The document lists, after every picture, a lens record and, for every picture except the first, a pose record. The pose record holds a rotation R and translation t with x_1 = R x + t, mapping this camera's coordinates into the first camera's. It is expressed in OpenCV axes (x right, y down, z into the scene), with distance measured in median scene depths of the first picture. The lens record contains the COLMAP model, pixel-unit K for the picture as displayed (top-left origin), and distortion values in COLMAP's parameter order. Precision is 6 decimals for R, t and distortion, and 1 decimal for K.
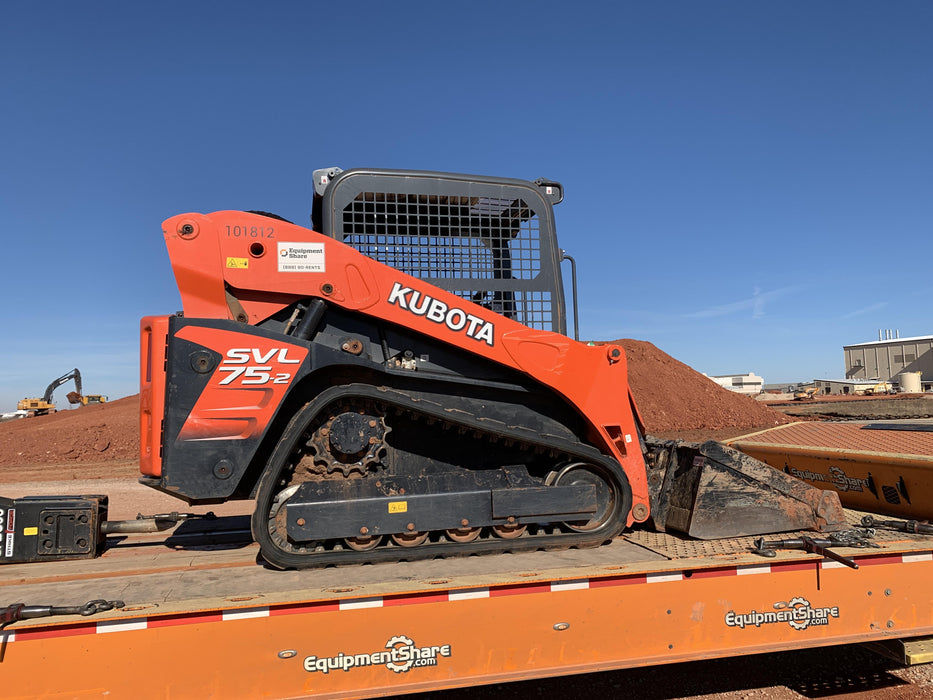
lens RADIAL K [[718.6, 0, 466.5], [0, 718.6, 350.0], [0, 0, 1]] dist [0.114193, -0.282930]
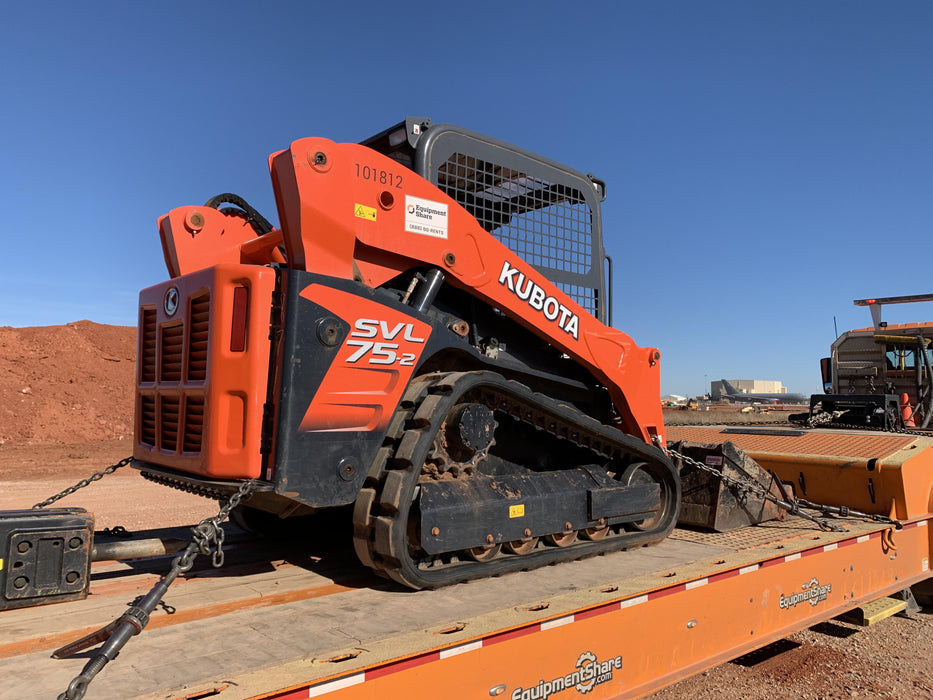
lens RADIAL K [[718.6, 0, 466.5], [0, 718.6, 350.0], [0, 0, 1]] dist [0.114193, -0.282930]
pose [[0.881614, 0.072110, 0.466429, -0.565260], [-0.071476, 0.997260, -0.019077, 0.038361], [-0.466527, -0.016520, 0.884353, 0.231337]]
